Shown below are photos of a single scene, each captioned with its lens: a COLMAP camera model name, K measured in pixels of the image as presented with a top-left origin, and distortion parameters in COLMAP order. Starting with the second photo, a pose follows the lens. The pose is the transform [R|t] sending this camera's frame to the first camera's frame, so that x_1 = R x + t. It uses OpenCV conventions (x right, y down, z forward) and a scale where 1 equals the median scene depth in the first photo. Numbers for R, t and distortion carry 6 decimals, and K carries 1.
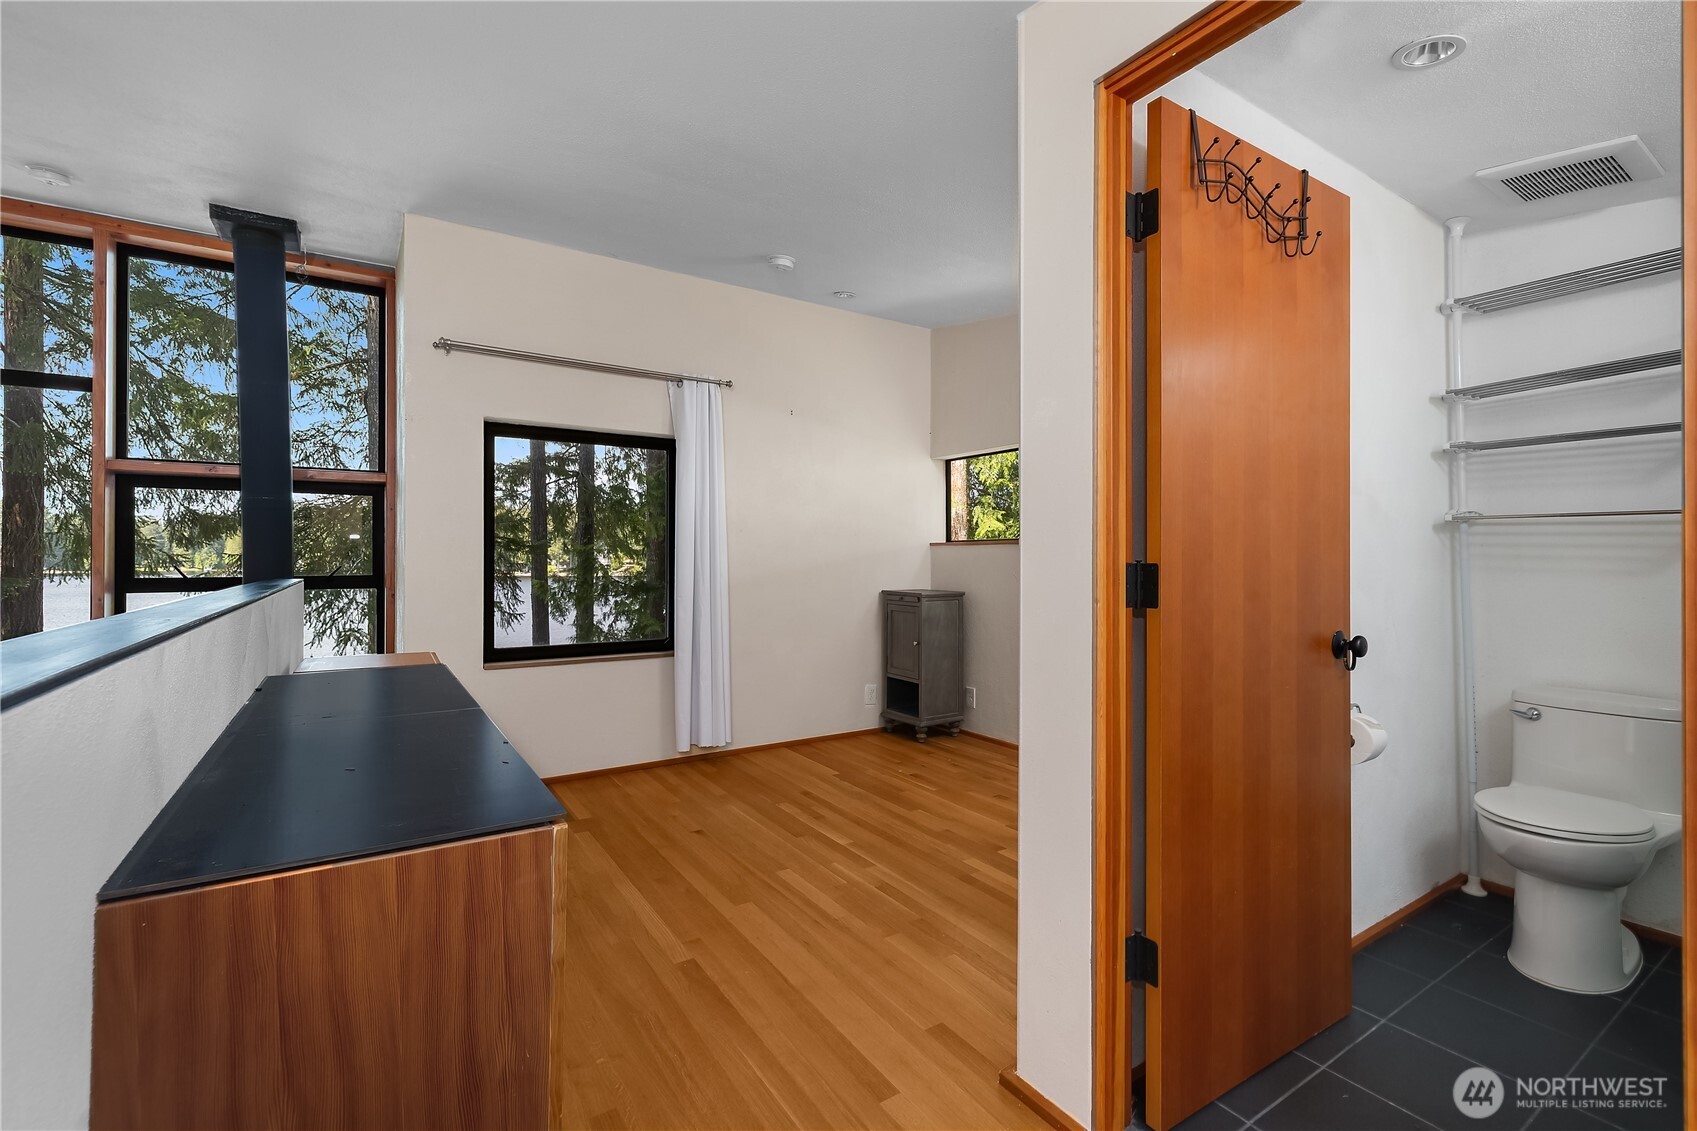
lens RADIAL K [[725.7, 0, 845.1], [0, 725.7, 557.0], [0, 0, 1]] dist [-0.001232, 0.000337]
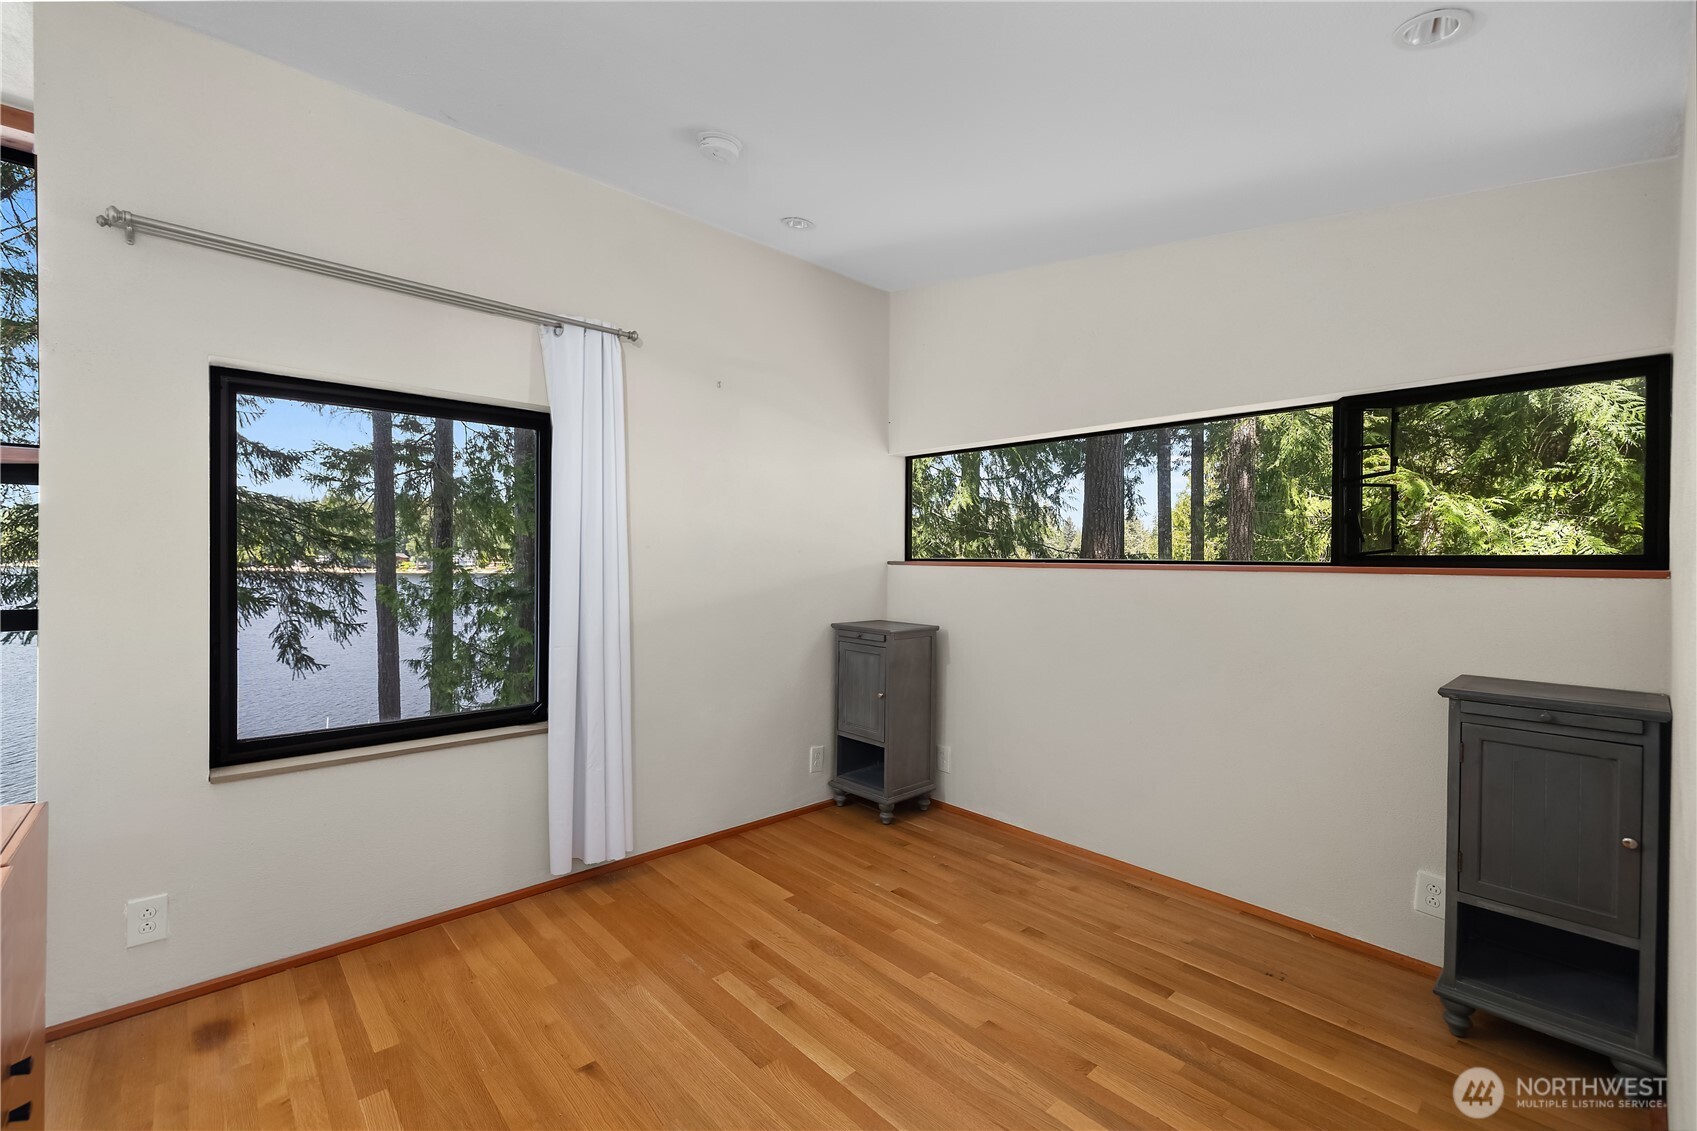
lens RADIAL K [[725.7, 0, 848.8], [0, 725.7, 567.4], [0, 0, 1]] dist [-0.001232, 0.000337]
pose [[0.986950, 0.006009, 0.160912, -0.063368], [-0.008257, 0.999877, 0.013305, -0.027544], [-0.160812, -0.014460, 0.986879, 0.268957]]
